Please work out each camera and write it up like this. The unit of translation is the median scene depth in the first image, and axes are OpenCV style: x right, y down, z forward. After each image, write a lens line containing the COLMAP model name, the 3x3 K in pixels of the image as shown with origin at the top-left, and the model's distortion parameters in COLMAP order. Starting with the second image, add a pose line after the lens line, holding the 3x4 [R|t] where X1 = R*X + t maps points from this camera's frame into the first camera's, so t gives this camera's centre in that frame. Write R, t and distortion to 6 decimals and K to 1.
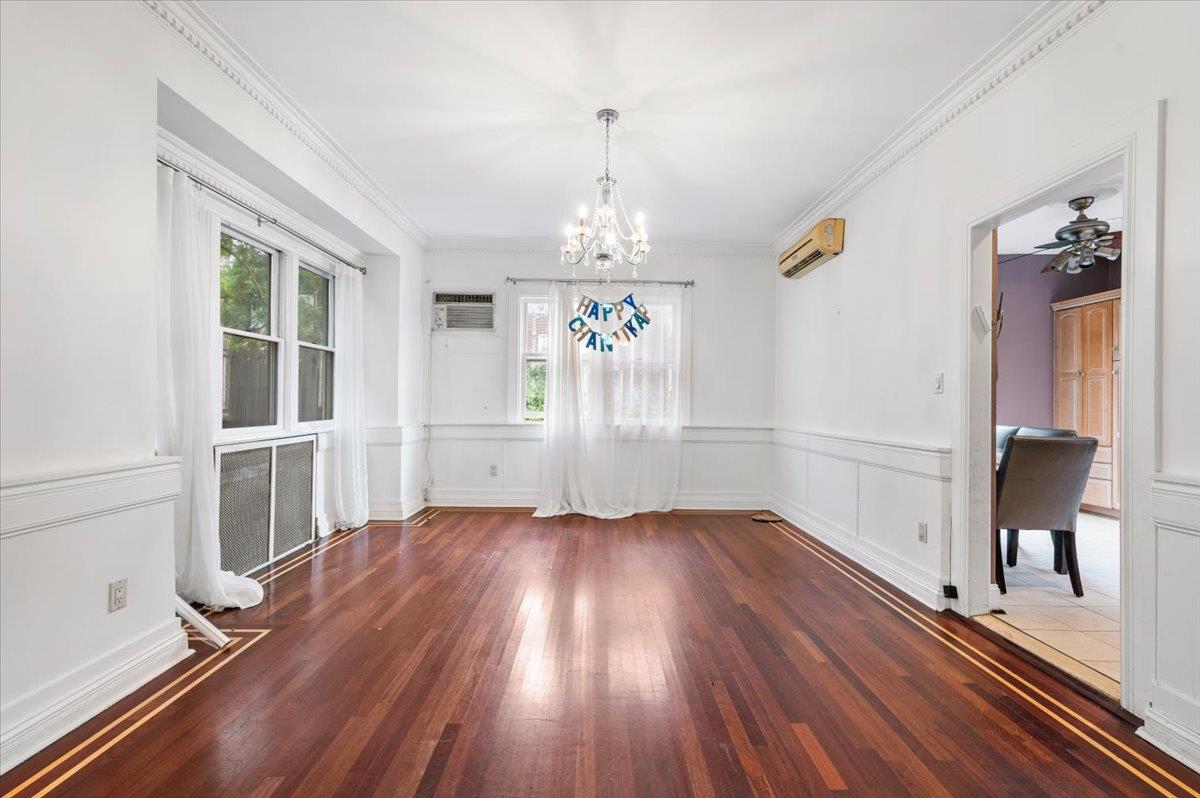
lens RADIAL K [[516.6, 0, 596.3], [0, 516.6, 401.4], [0, 0, 1]] dist [0.001324, 0.000049]
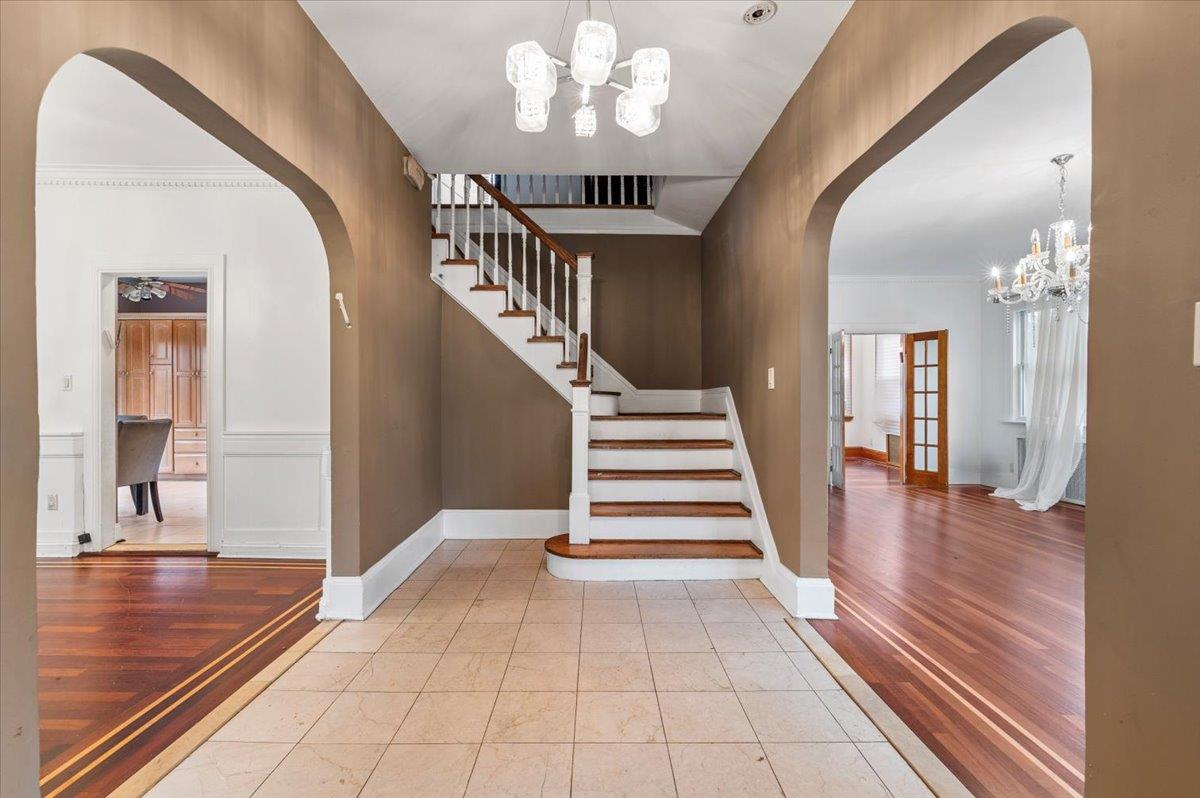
lens RADIAL K [[516.6, 0, 595.7], [0, 516.6, 398.1], [0, 0, 1]] dist [0.001324, 0.000049]
pose [[0.008351, -0.010926, 0.999905, -0.508615], [-0.003042, 0.999935, 0.010951, -0.012700], [-0.999961, -0.003133, 0.008317, -0.267962]]
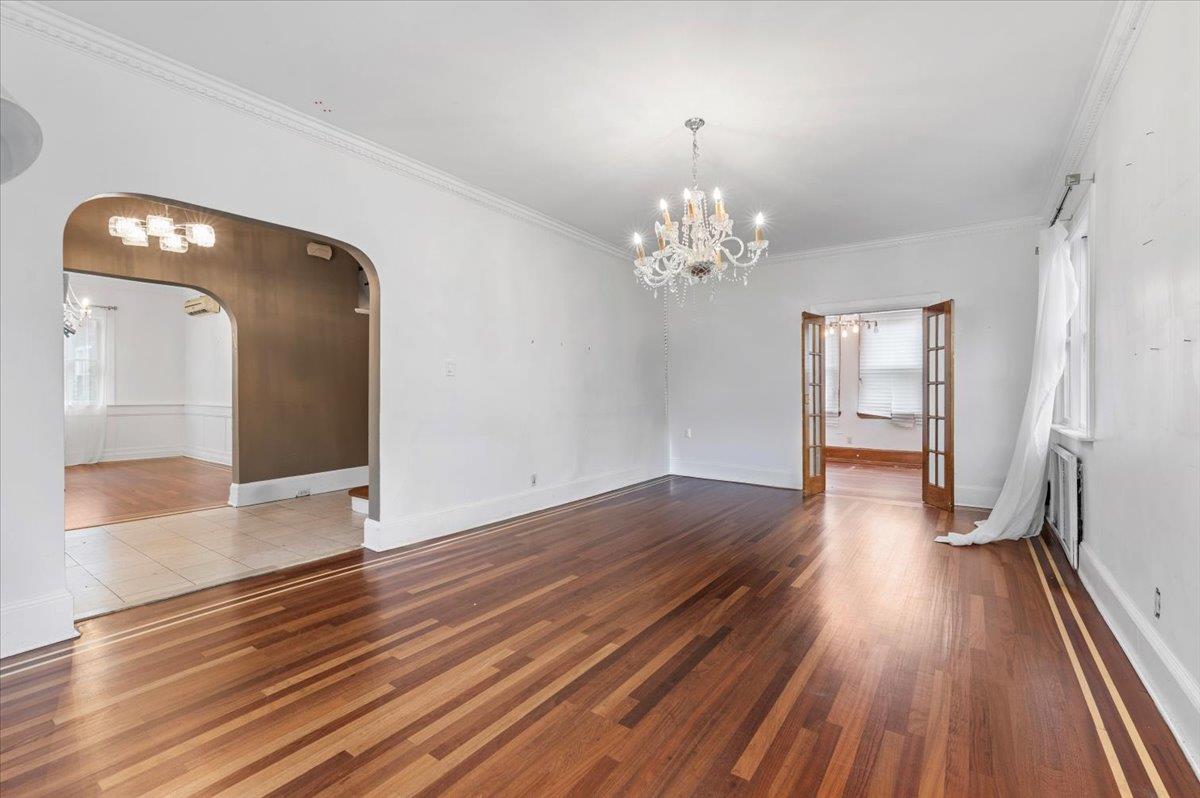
lens RADIAL K [[516.6, 0, 606.2], [0, 516.6, 390.5], [0, 0, 1]] dist [0.001324, 0.000049]
pose [[0.585962, -0.006957, 0.810309, -0.304756], [0.001011, 0.999969, 0.007855, -0.005086], [-0.810338, -0.003783, 0.585950, -1.598666]]
